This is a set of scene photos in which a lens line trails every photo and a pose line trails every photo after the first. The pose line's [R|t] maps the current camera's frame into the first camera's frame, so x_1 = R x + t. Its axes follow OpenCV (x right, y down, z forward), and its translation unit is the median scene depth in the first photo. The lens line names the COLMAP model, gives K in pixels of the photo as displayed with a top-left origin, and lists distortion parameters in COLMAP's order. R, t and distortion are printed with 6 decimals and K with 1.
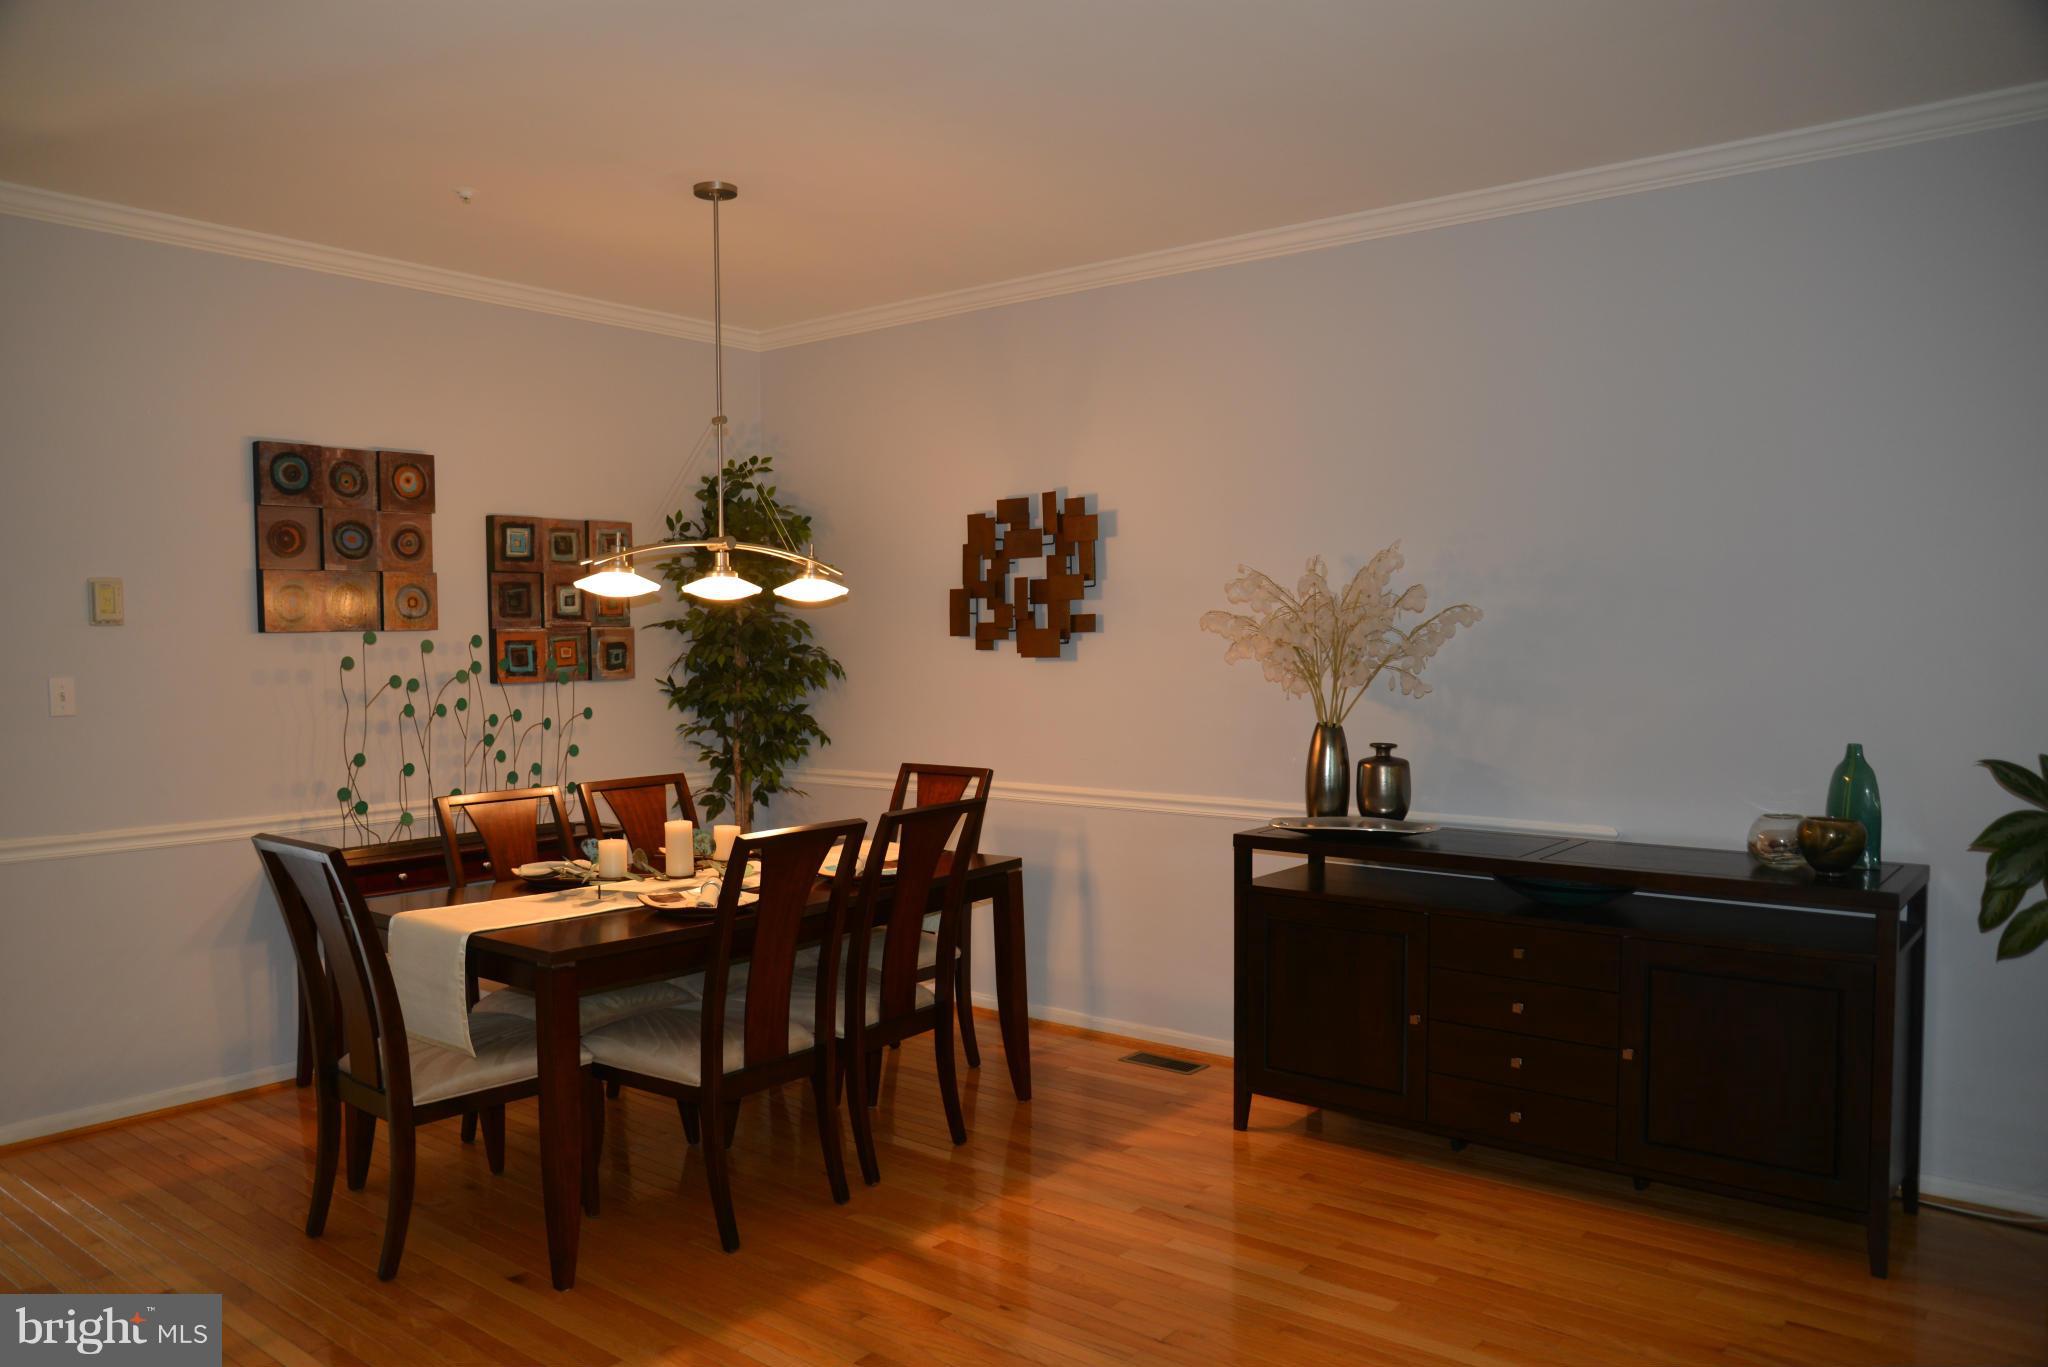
lens RADIAL K [[1456.8, 0, 1015.0], [0, 1456.8, 693.9], [0, 0, 1]] dist [-0.086816, 0.035052]
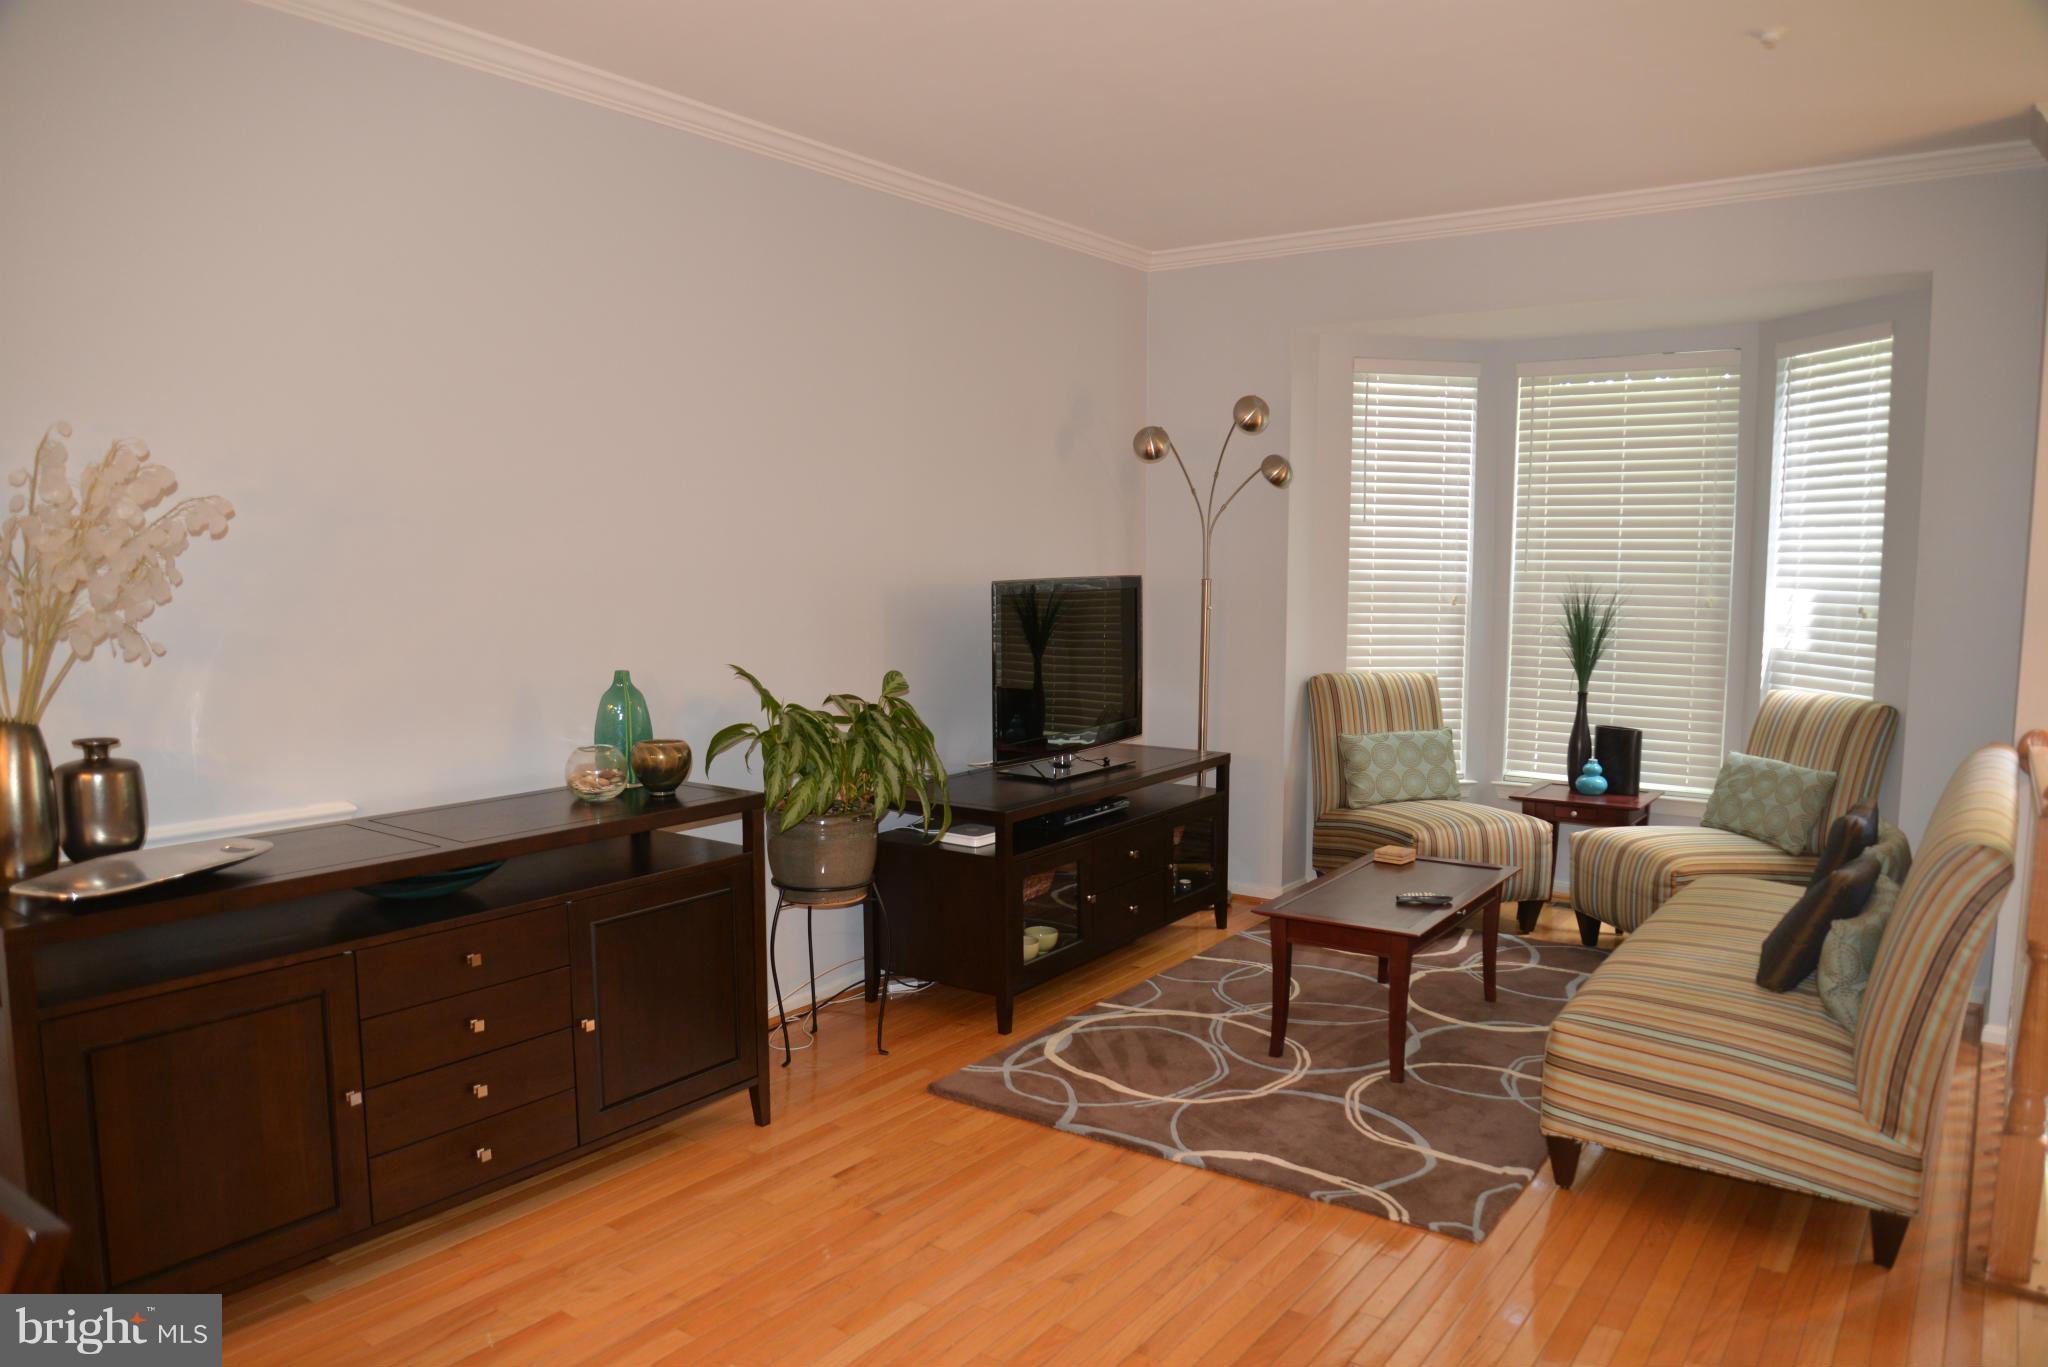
lens RADIAL K [[1412.0, 0, 1007.4], [0, 1412.0, 691.5], [0, 0, 1]] dist [-0.084607, 0.032053]
pose [[-0.047335, -0.090323, 0.994787, -0.367730], [0.038946, 0.994979, 0.092193, -0.027249], [-0.998120, 0.043107, -0.043579, 0.607417]]
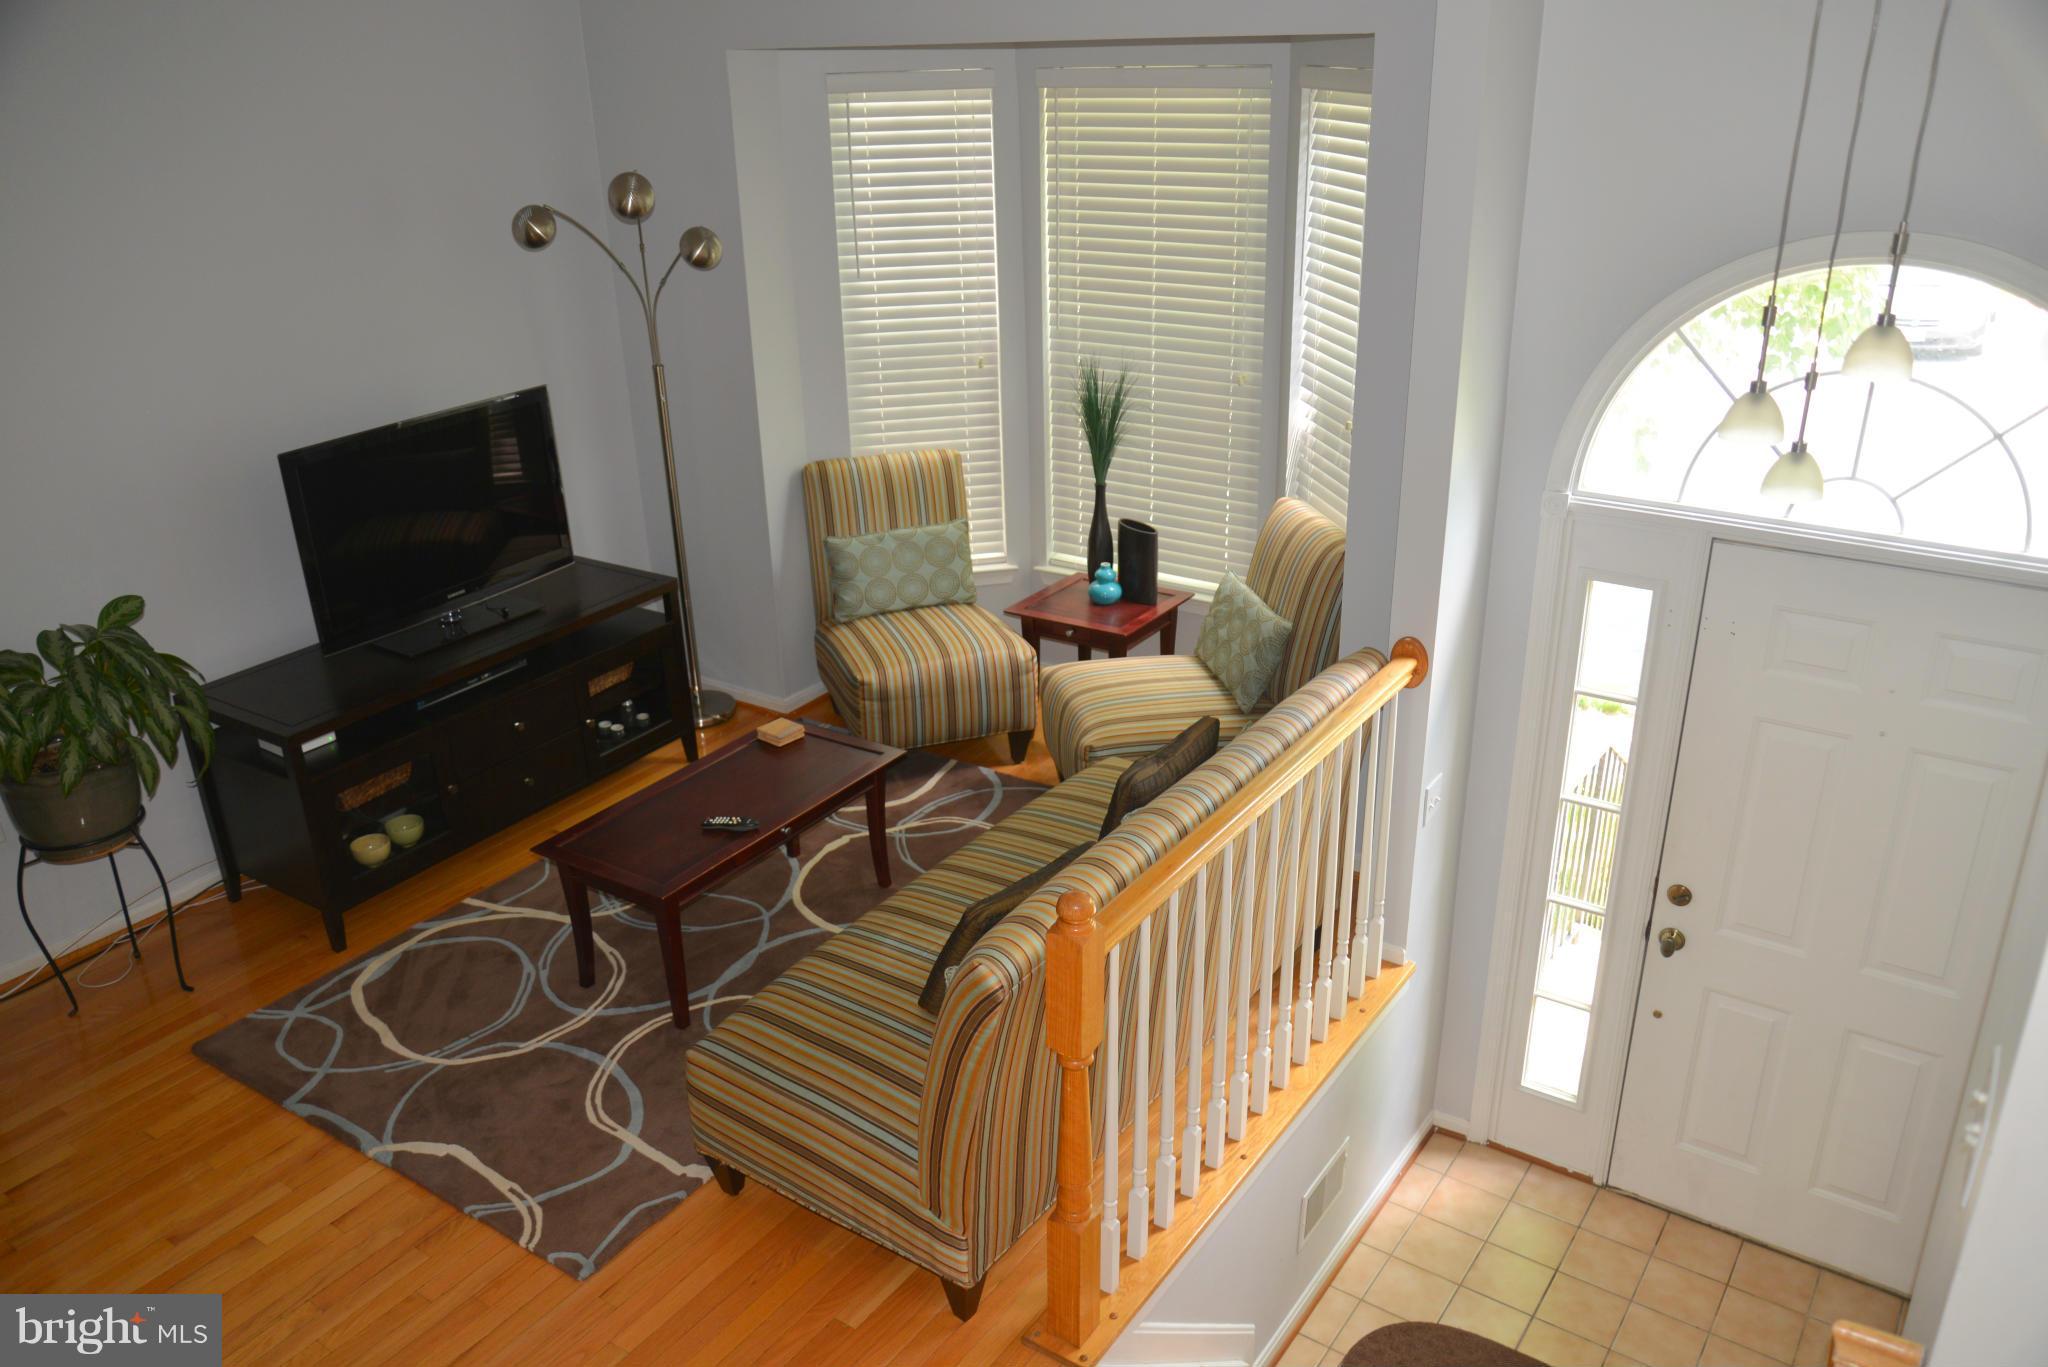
lens RADIAL K [[1572.4, 0, 1026.4], [0, 1572.4, 694.4], [0, 0, 1]] dist [-0.029098, 0.001375]
pose [[-0.079549, -0.385916, 0.919098, -0.332611], [0.066294, 0.917930, 0.391164, -0.232679], [-0.994624, 0.092047, -0.047437, 0.148555]]
